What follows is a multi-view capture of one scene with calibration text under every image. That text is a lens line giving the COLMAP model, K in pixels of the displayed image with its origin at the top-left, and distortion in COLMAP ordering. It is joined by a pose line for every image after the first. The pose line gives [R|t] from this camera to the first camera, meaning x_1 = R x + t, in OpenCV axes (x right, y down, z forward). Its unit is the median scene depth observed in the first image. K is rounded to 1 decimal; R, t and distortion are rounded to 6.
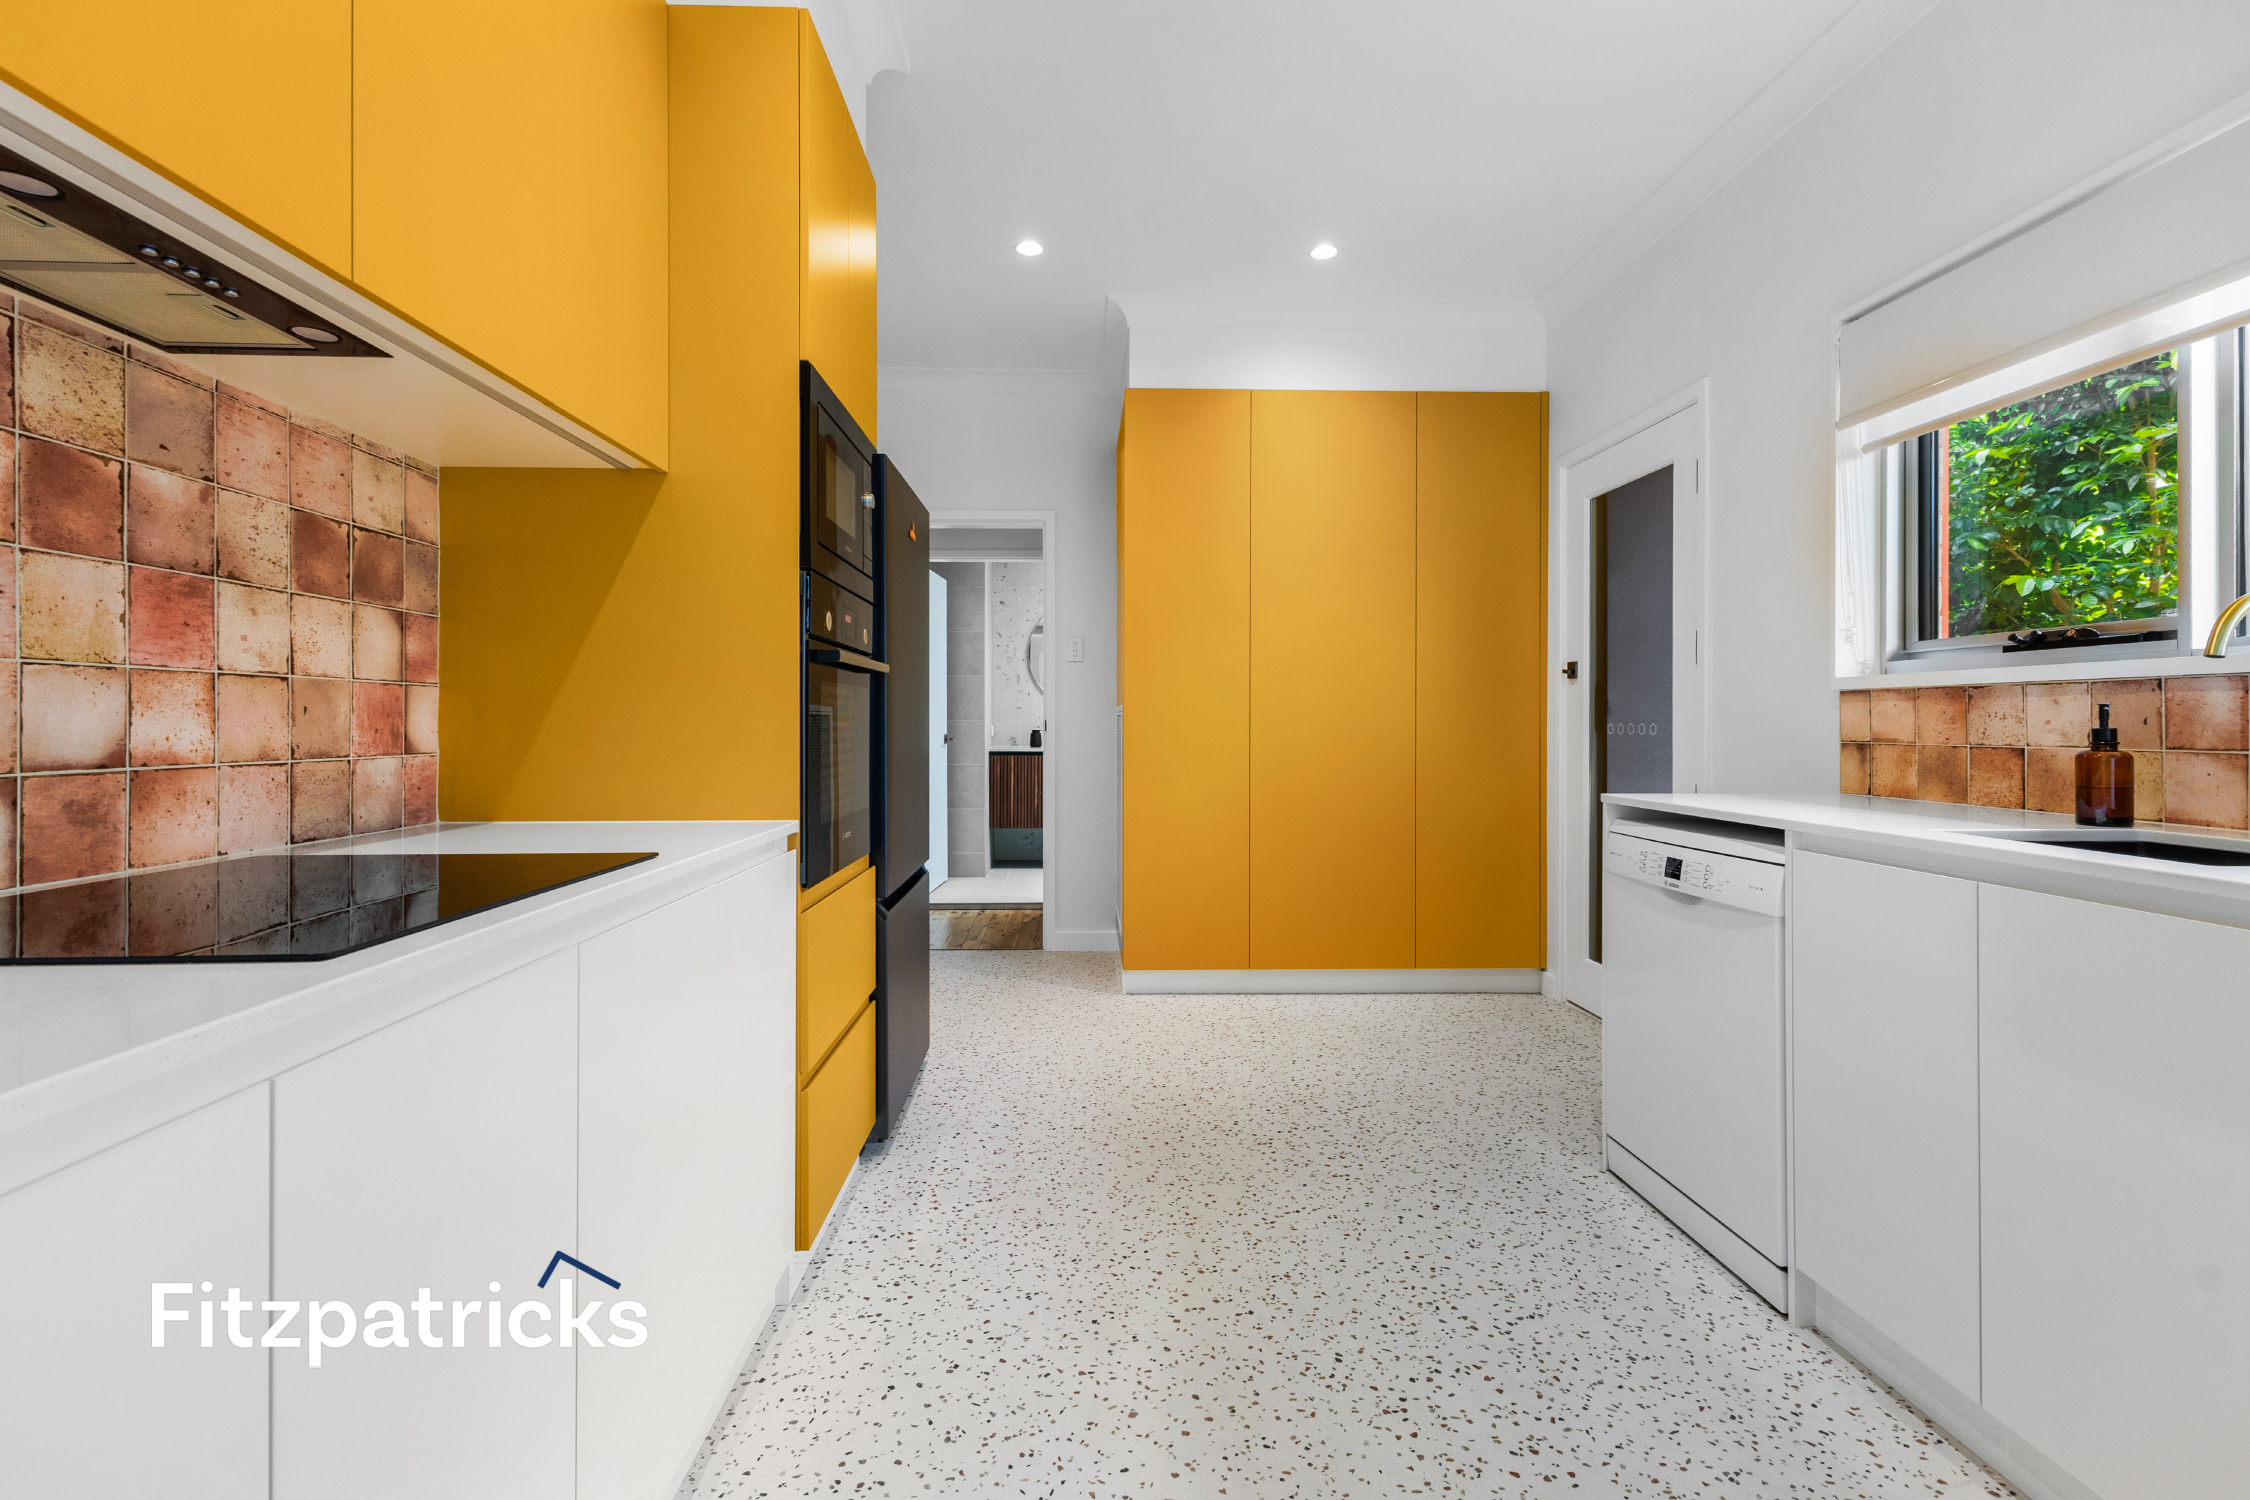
lens RADIAL K [[1017.0, 0, 1129.0], [0, 1017.0, 729.9], [0, 0, 1]] dist [0.002713, 0.000112]
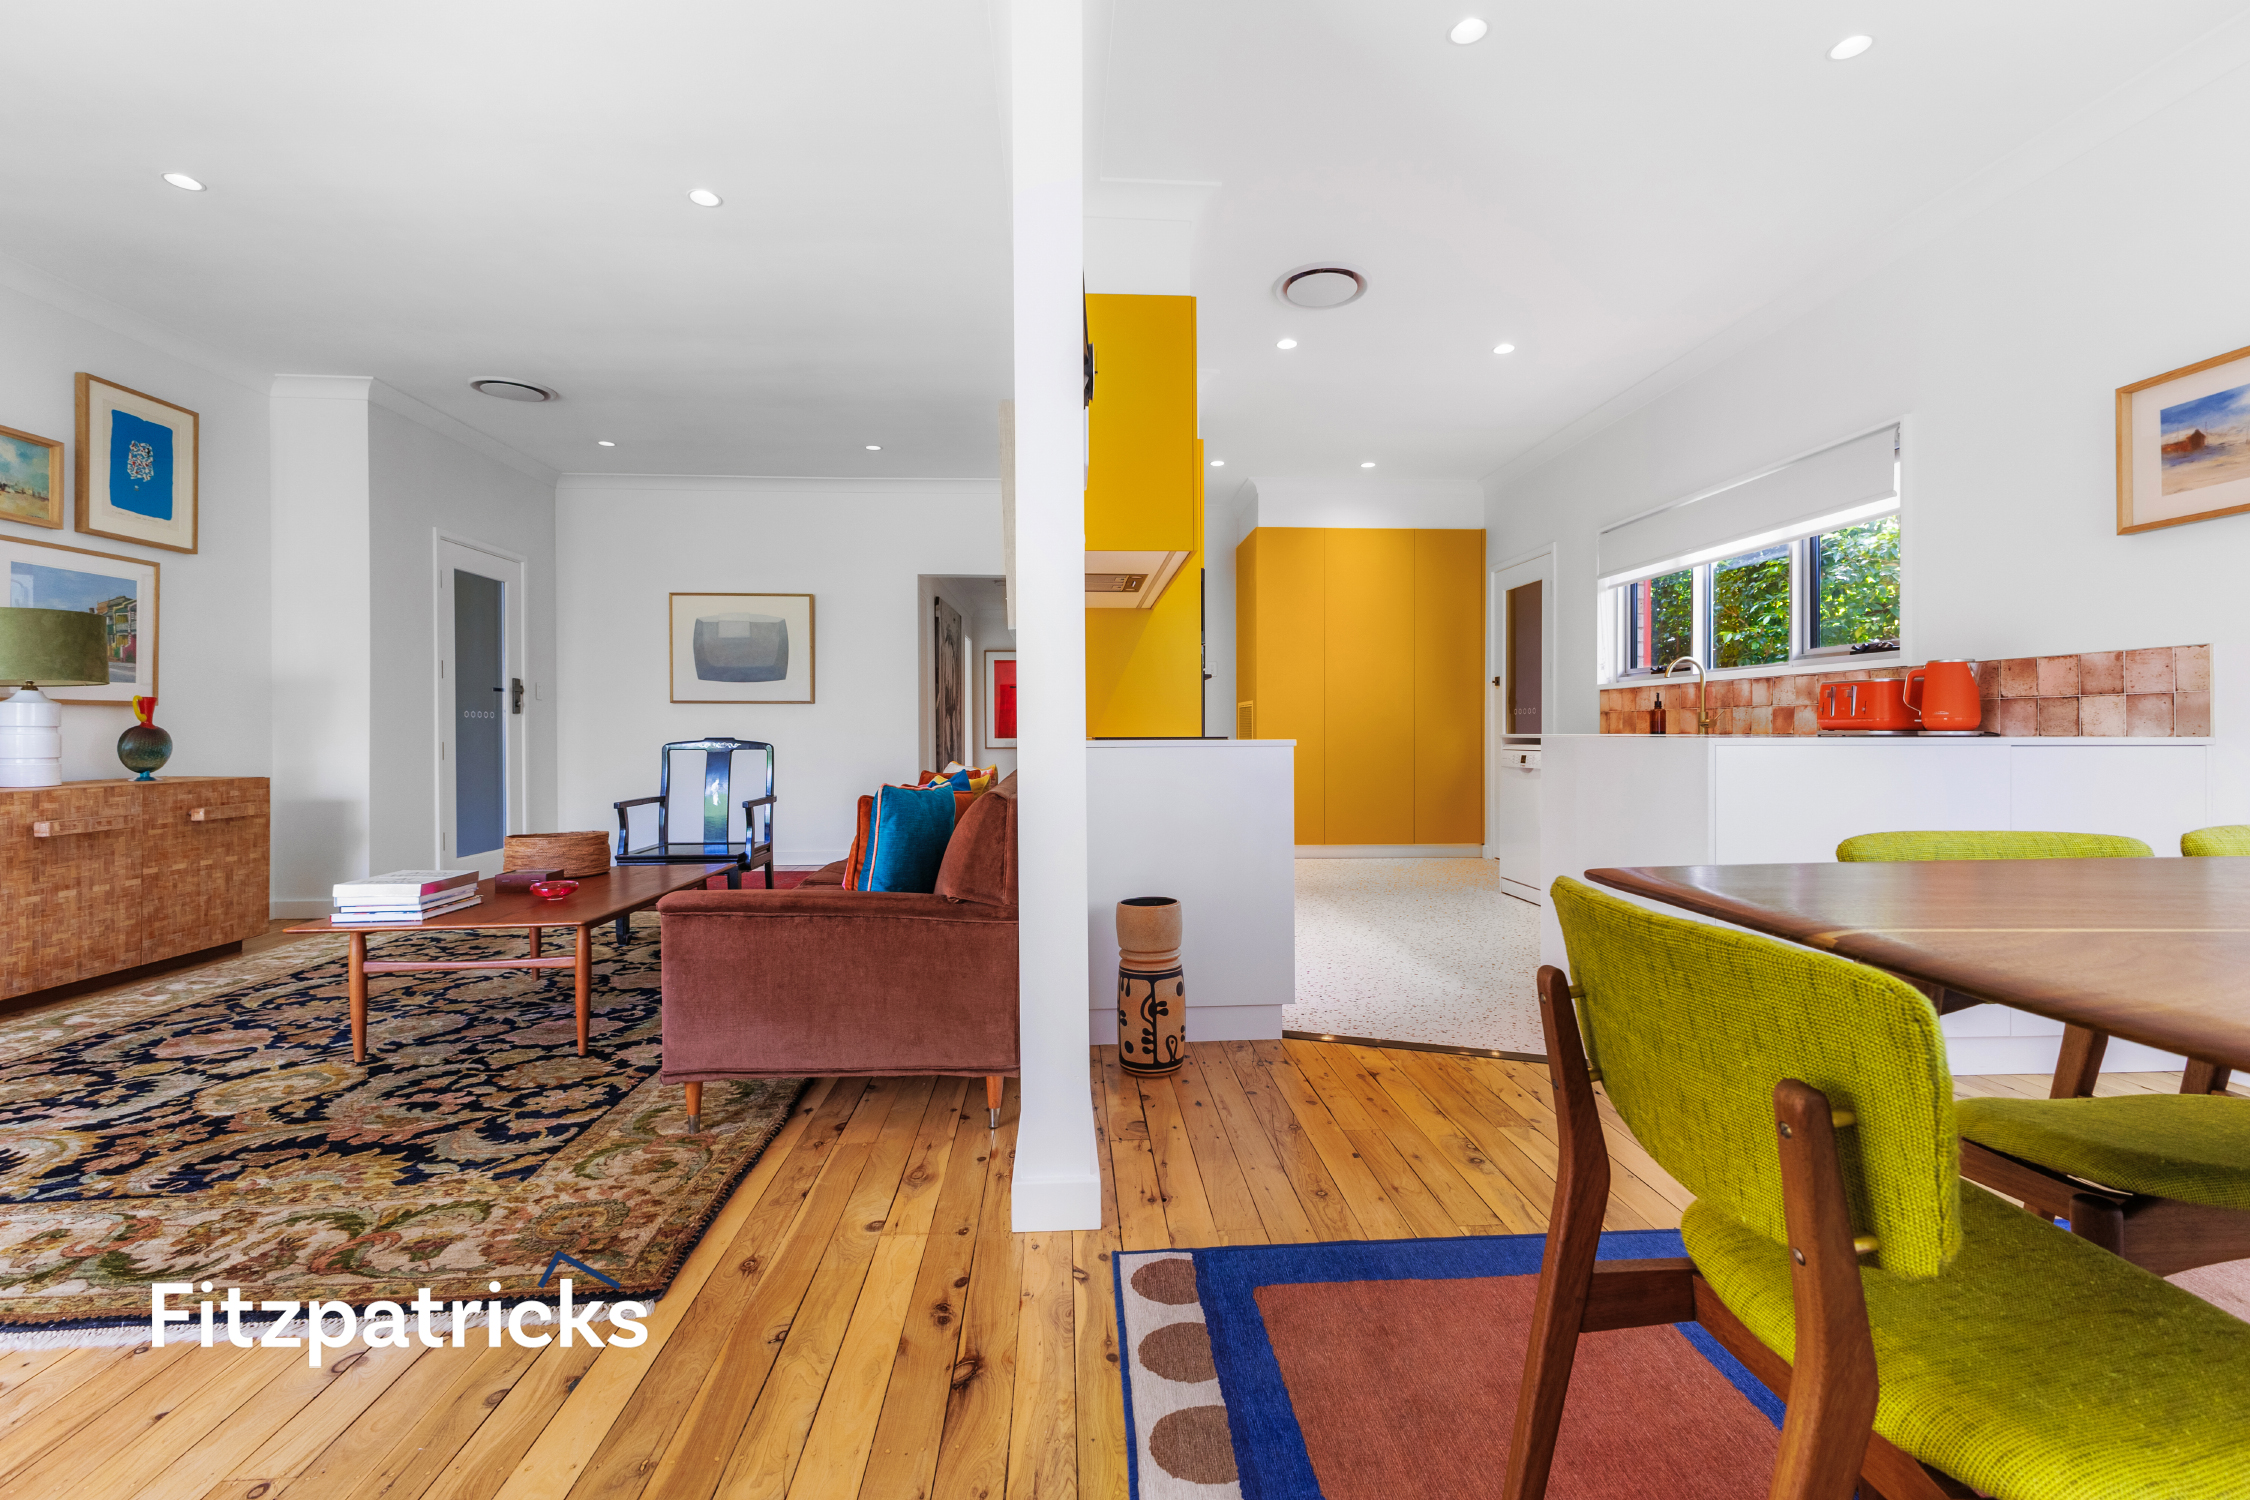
lens RADIAL K [[1017.0, 0, 1123.4], [0, 1017.0, 732.5], [0, 0, 1]] dist [0.002713, 0.000112]
pose [[0.999828, -0.001804, 0.018444, -0.548608], [0.001927, 0.999976, -0.006691, 0.089576], [-0.018431, 0.006725, 0.999808, -1.631144]]
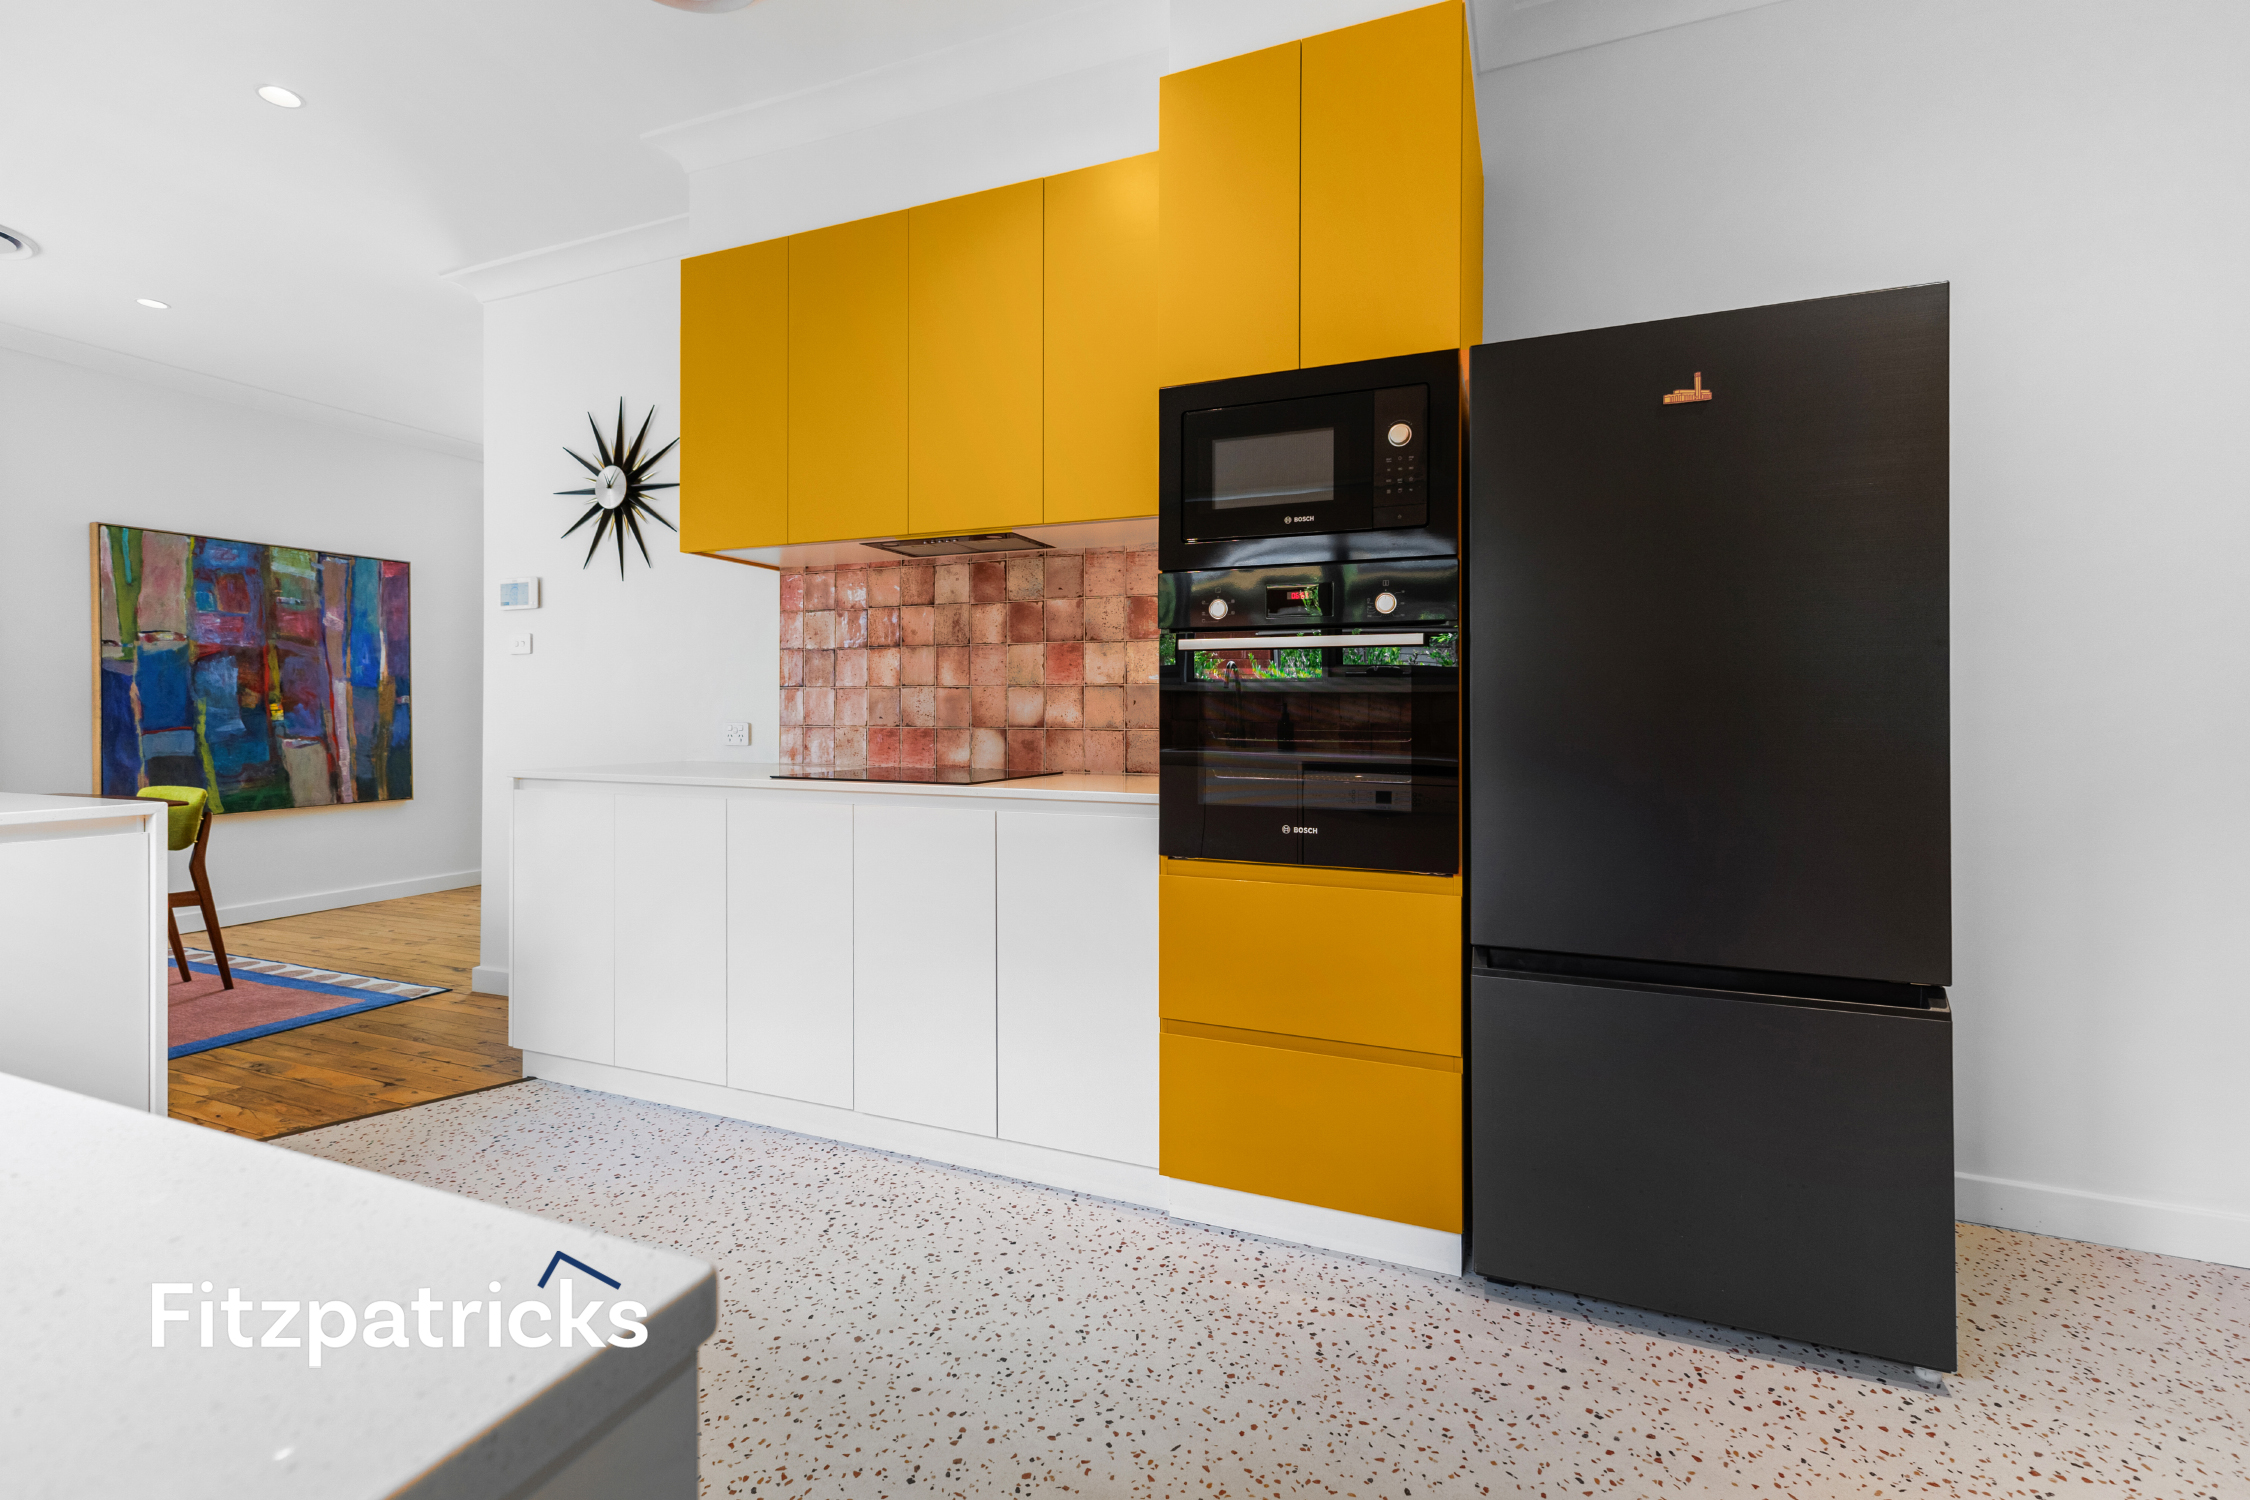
lens RADIAL K [[1017.0, 0, 1096.6], [0, 1017.0, 721.2], [0, 0, 1]] dist [0.002713, 0.000112]
pose [[-0.450945, 0.005997, -0.892532, 0.772599], [-0.010776, 0.999868, 0.012163, -0.006134], [0.892487, 0.015103, -0.450821, 1.537259]]
